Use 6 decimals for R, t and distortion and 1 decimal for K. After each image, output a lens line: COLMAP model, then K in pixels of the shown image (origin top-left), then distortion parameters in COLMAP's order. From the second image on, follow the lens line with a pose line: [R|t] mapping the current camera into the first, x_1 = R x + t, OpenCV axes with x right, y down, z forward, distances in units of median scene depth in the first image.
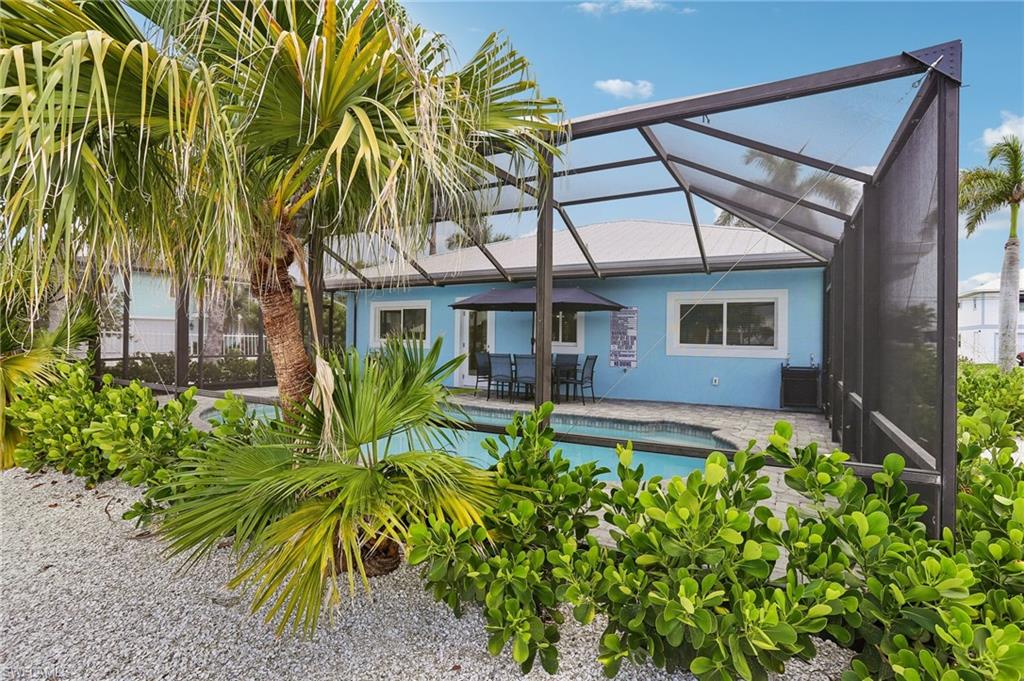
lens RADIAL K [[506.5, 0, 514.1], [0, 506.5, 340.1], [0, 0, 1]] dist [-0.059089, 0.025931]
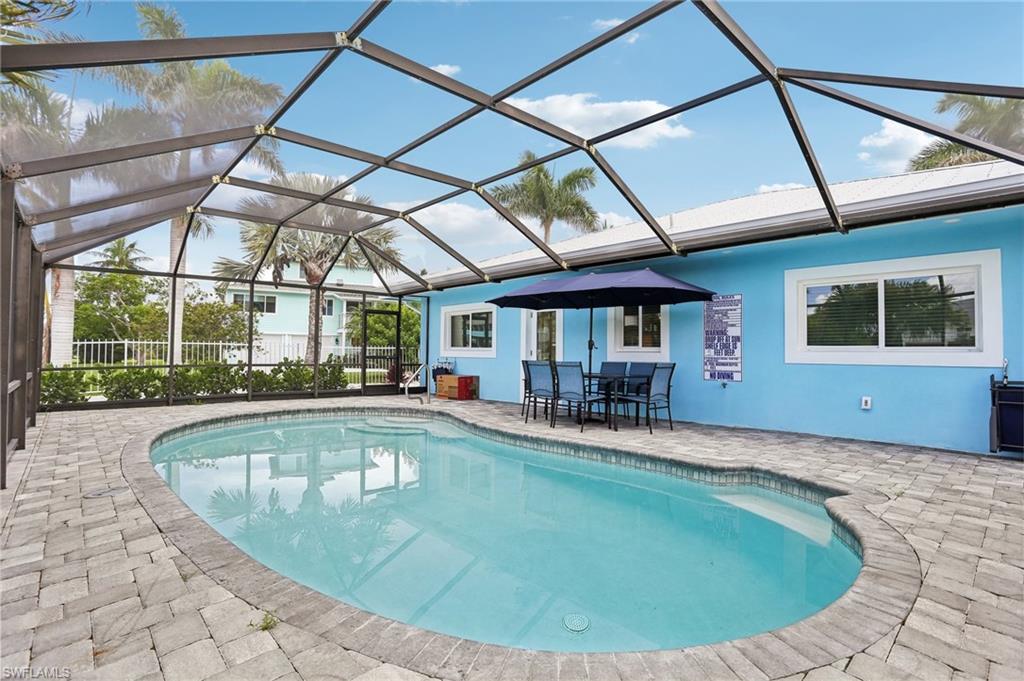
lens RADIAL K [[490.1, 0, 538.5], [0, 490.1, 340.1], [0, 0, 1]] dist [-0.015985, 0.001753]
pose [[0.959795, -0.014872, -0.280308, 0.170409], [0.006542, 0.999509, -0.030629, 0.017362], [0.280626, 0.027564, 0.959421, 0.278216]]
